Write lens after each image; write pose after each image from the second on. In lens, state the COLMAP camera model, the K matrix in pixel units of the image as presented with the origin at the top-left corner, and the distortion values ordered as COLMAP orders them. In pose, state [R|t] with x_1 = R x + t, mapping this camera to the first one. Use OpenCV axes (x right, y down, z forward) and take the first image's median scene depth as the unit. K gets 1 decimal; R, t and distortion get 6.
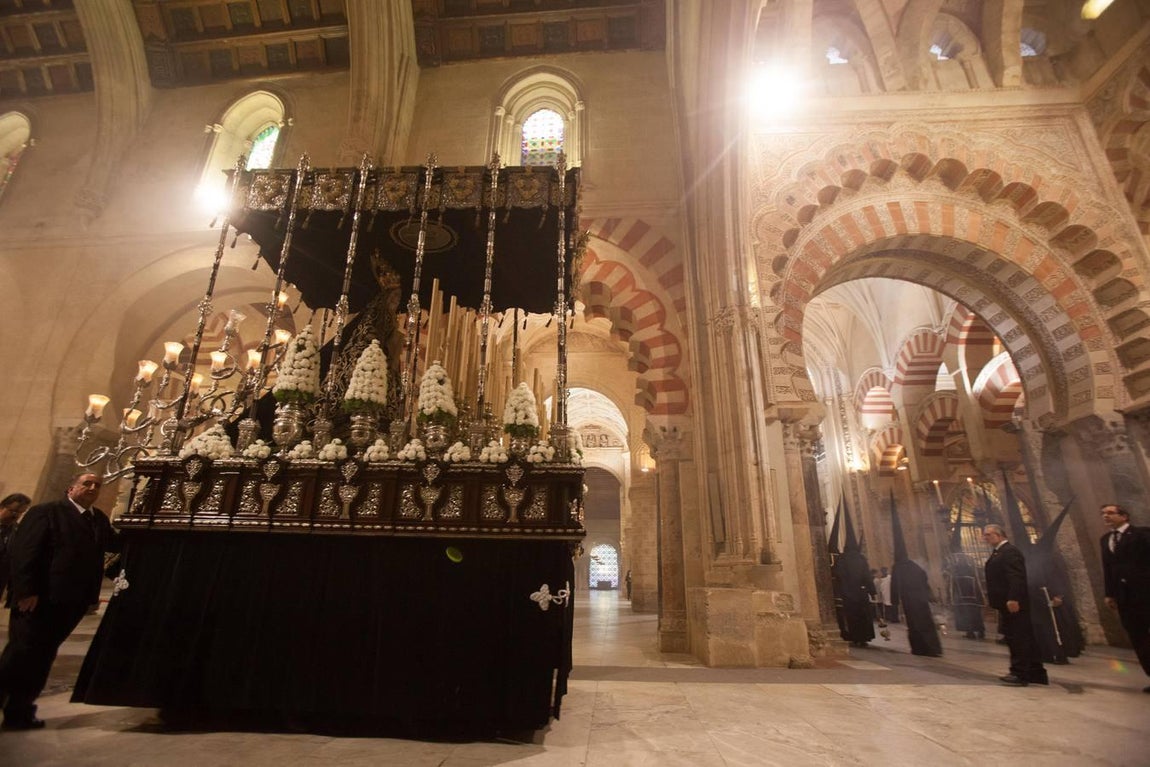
lens RADIAL K [[458.4, 0, 575.0], [0, 458.4, 383.5], [0, 0, 1]] dist [-0.011818, 0.014725]
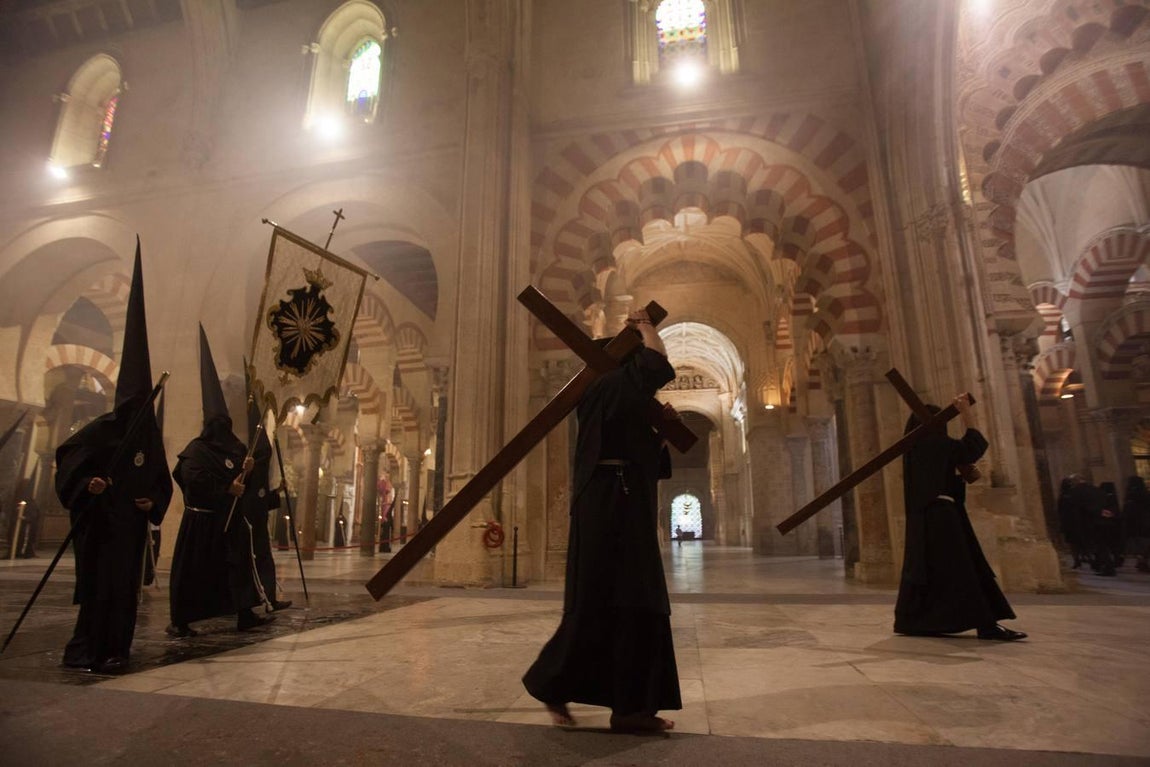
lens RADIAL K [[492.3, 0, 575.0], [0, 492.3, 383.5], [0, 0, 1]] dist [-0.001877, 0.008275]
pose [[0.996731, -0.036463, -0.072091, -0.266149], [0.043528, 0.994136, 0.098990, 0.041713], [0.068059, -0.101804, 0.992474, -0.012460]]
